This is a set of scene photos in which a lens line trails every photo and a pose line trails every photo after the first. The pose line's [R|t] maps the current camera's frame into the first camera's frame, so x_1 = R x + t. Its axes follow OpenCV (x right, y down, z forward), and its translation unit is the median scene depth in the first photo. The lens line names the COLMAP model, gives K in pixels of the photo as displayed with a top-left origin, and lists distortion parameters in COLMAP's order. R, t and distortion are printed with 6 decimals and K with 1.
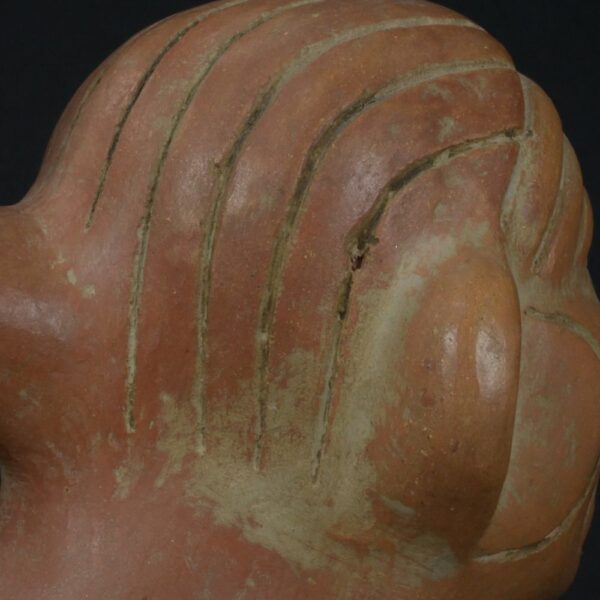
lens RADIAL K [[1866.6, 0, 300.5], [0, 1866.6, 299.4], [0, 0, 1]] dist [0.126993, 0.000000]
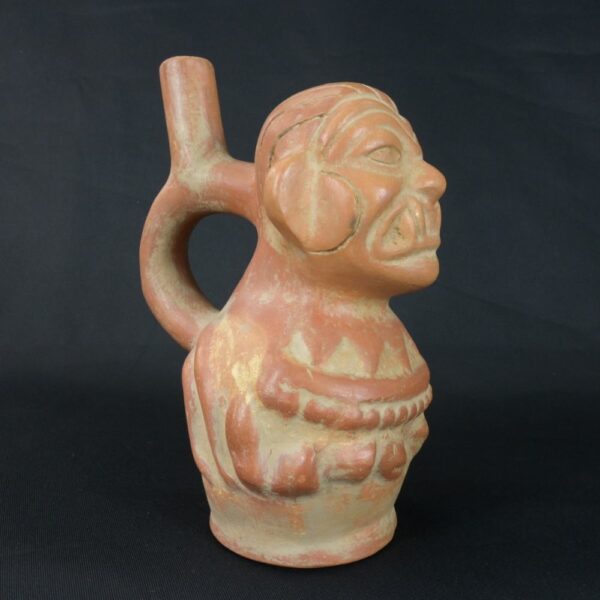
lens RADIAL K [[613.1, 0, 303.0], [0, 613.1, 301.5], [0, 0, 1]] dist [0.014886, 0.000000]
pose [[0.445849, 0.055659, -0.893376, 1.056873], [-0.071149, 0.997111, 0.026613, 0.200041], [0.892276, 0.051698, 0.448521, 0.537001]]
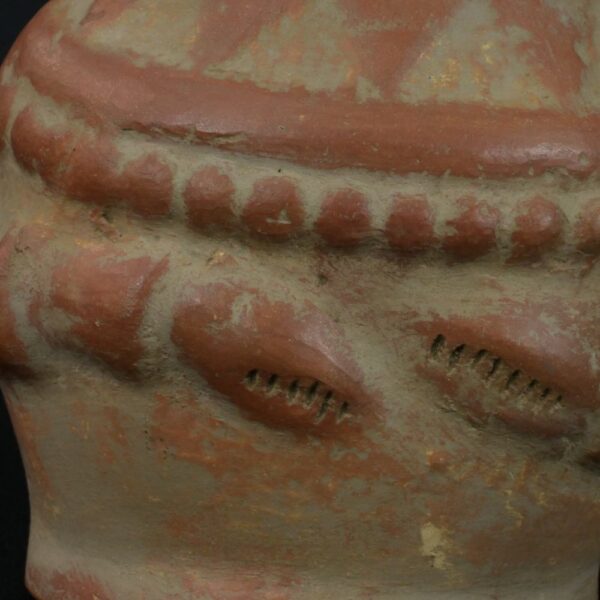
lens RADIAL K [[1866.6, 0, 299.8], [0, 1866.6, 300.0], [0, 0, 1]] dist [0.126993, 0.000000]
pose [[-0.461854, -0.005980, -0.886936, 1.095863], [-0.174420, 0.981064, 0.084211, 0.382032], [0.869637, 0.193592, -0.454151, 1.709015]]
